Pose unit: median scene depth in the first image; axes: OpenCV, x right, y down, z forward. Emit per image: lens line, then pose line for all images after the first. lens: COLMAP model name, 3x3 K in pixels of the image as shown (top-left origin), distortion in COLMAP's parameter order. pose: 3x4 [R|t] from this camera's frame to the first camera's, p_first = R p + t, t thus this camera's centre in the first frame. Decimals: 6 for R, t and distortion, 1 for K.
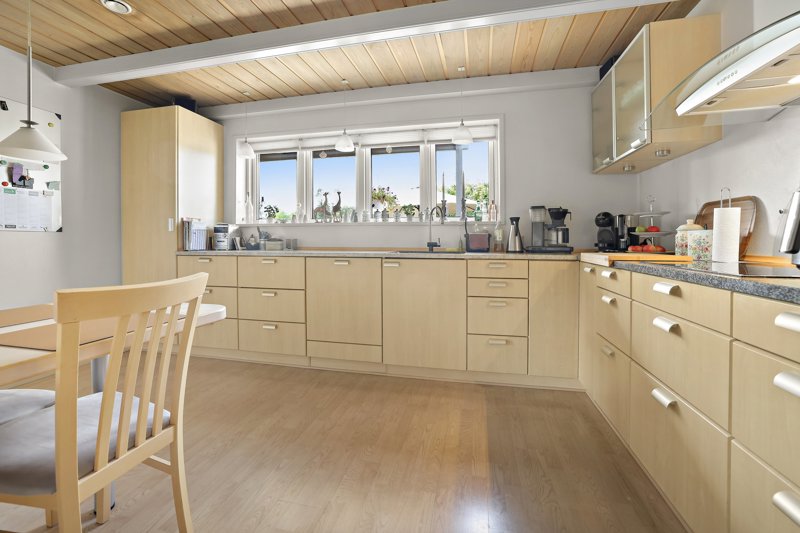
lens RADIAL K [[351.4, 0, 397.4], [0, 351.4, 261.9], [0, 0, 1]] dist [-0.038505, 0.000062]
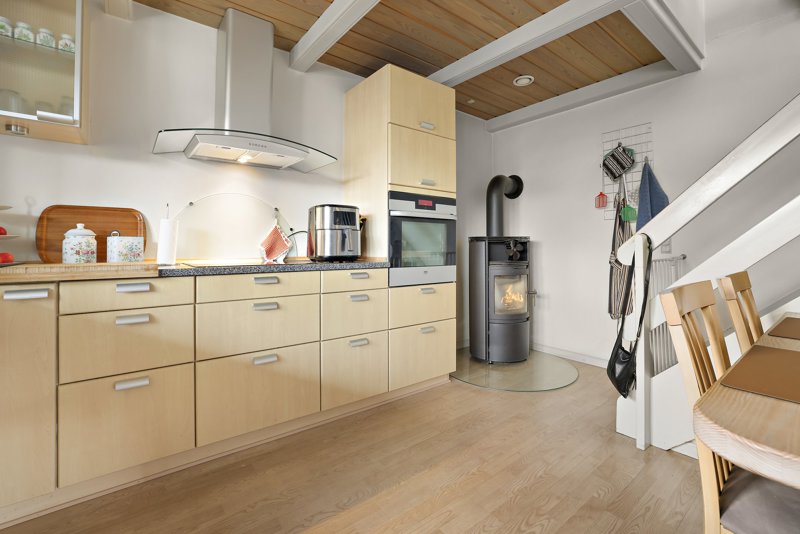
lens RADIAL K [[359.4, 0, 401.8], [0, 359.4, 244.3], [0, 0, 1]] dist [-0.038310, 0.000112]
pose [[-0.784980, 0.010849, 0.619426, -0.244116], [0.043875, 0.998310, 0.038116, -0.041760], [-0.617965, 0.057098, -0.784130, 0.757218]]
